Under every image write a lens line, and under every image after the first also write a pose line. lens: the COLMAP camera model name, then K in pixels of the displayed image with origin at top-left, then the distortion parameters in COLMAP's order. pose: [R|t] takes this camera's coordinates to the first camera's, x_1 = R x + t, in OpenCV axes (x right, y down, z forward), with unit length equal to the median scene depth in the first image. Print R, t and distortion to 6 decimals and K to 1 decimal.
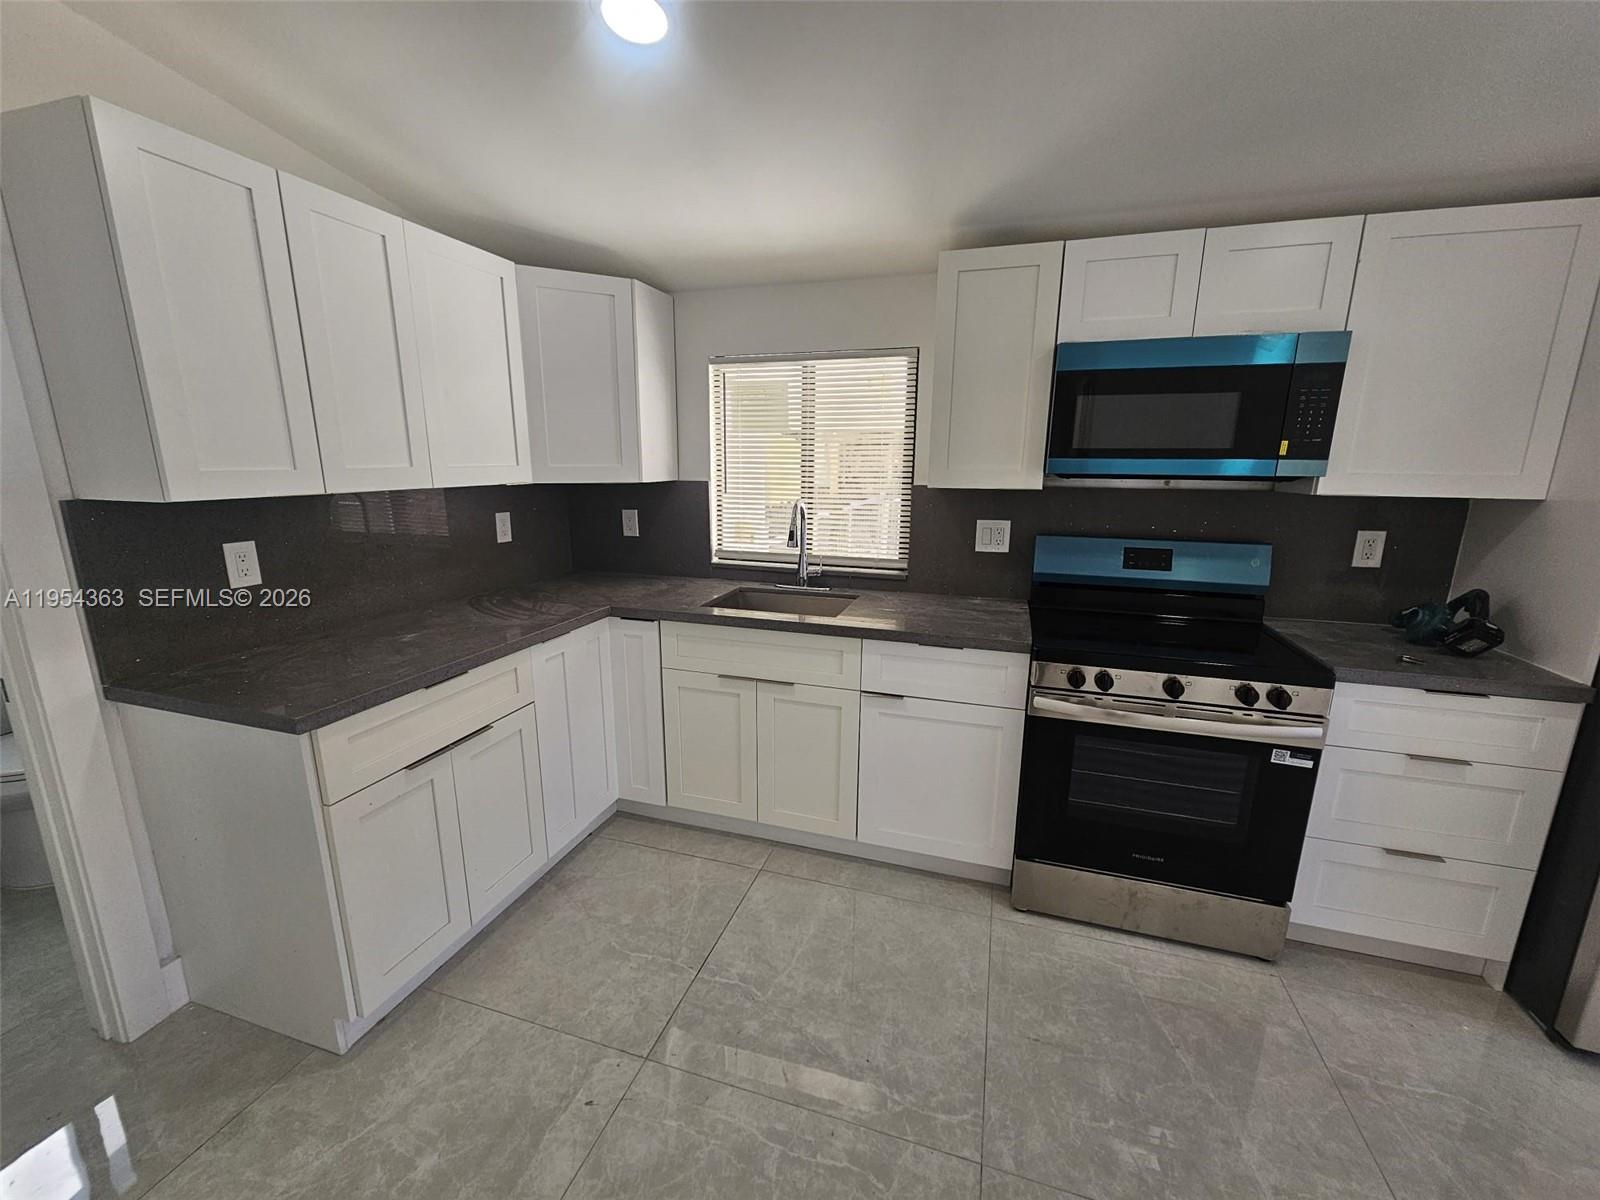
lens RADIAL K [[650.2, 0, 795.9], [0, 650.2, 606.8], [0, 0, 1]] dist [-0.000909, -0.001104]
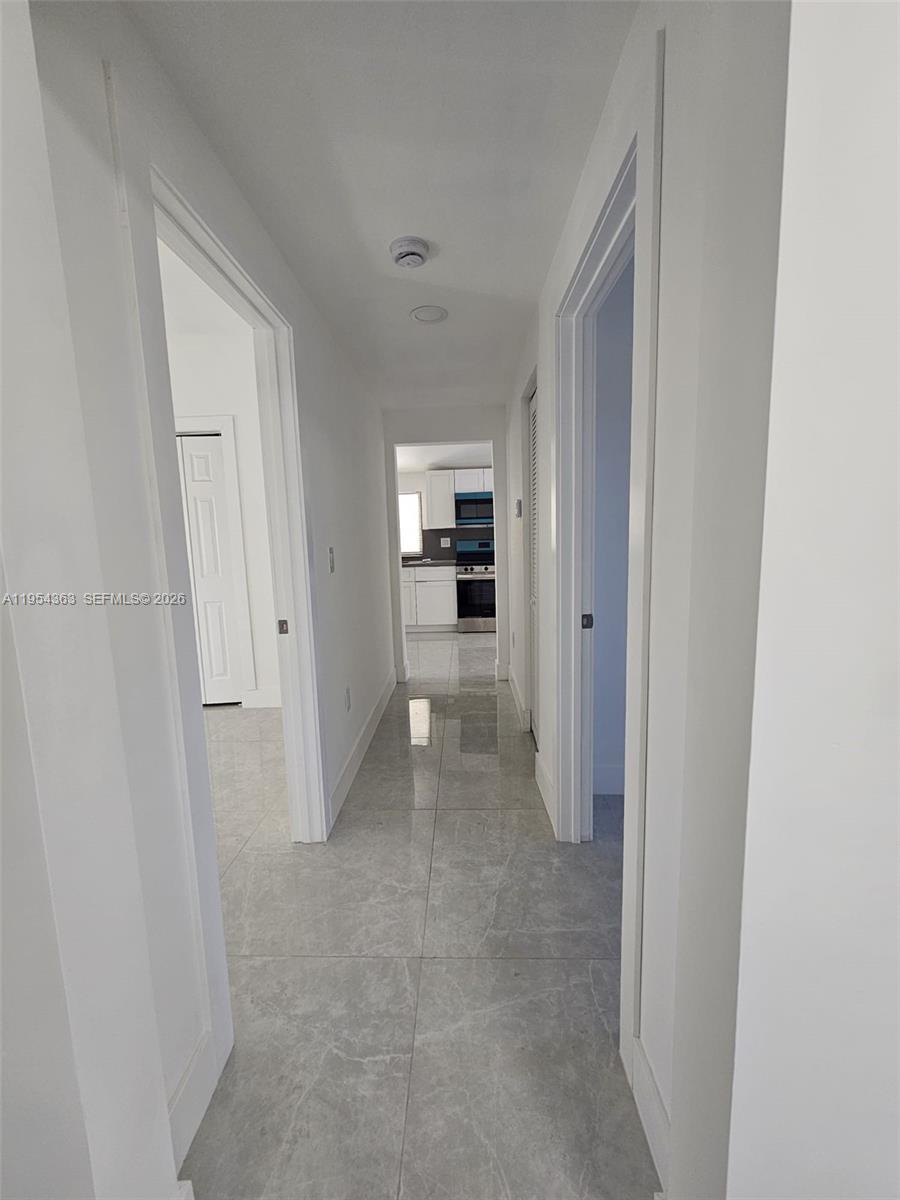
lens RADIAL K [[487.7, 0, 445.1], [0, 487.7, 595.1], [0, 0, 1]] dist [-0.000909, -0.001104]
pose [[0.962812, -0.066681, 0.261816, -0.516125], [0.094091, 0.991156, -0.093578, 0.524804], [-0.253260, 0.114732, 0.960571, -1.890471]]
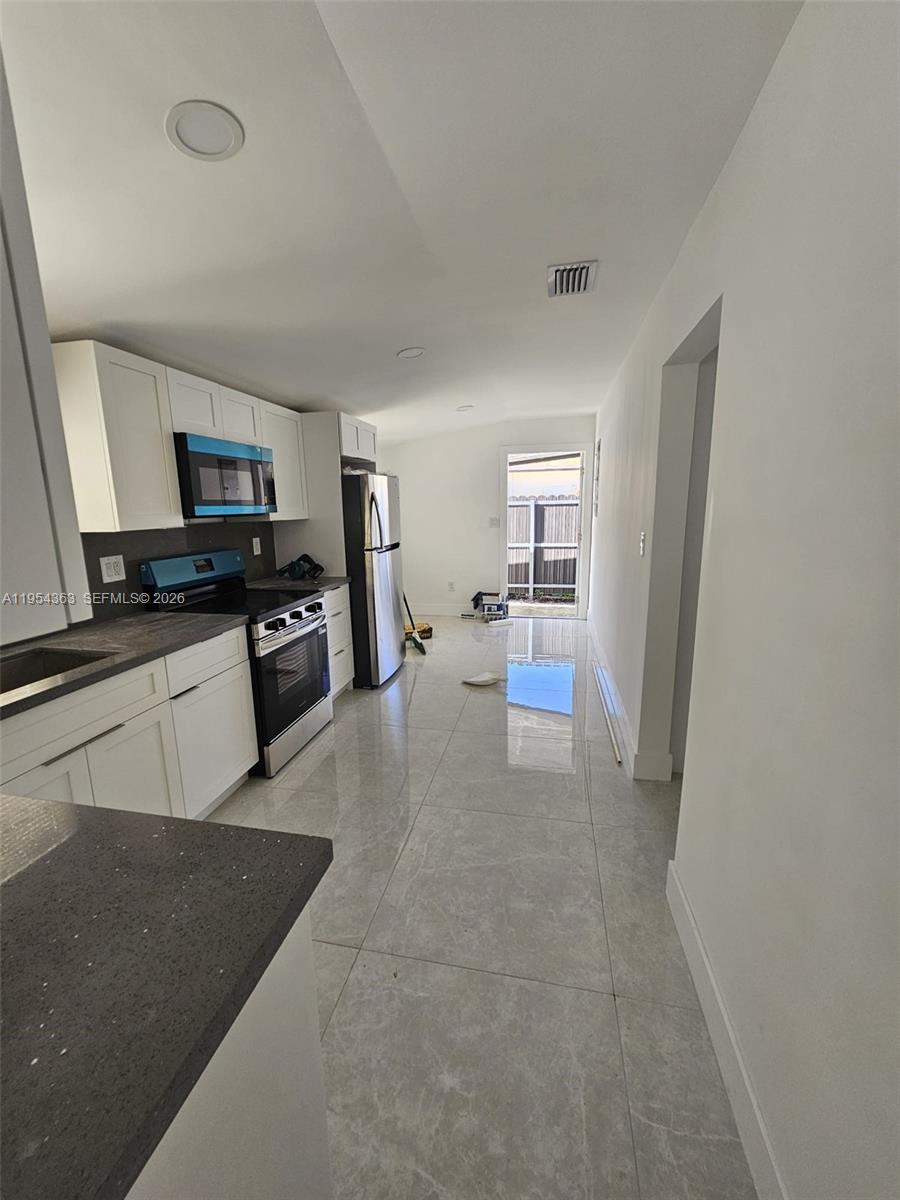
lens RADIAL K [[487.7, 0, 445.1], [0, 487.7, 595.1], [0, 0, 1]] dist [-0.000909, -0.001104]
pose [[-0.097767, -0.186056, 0.977663, -0.842557], [0.240349, 0.948876, 0.204613, -0.121047], [-0.965750, 0.254985, -0.048050, 0.536170]]
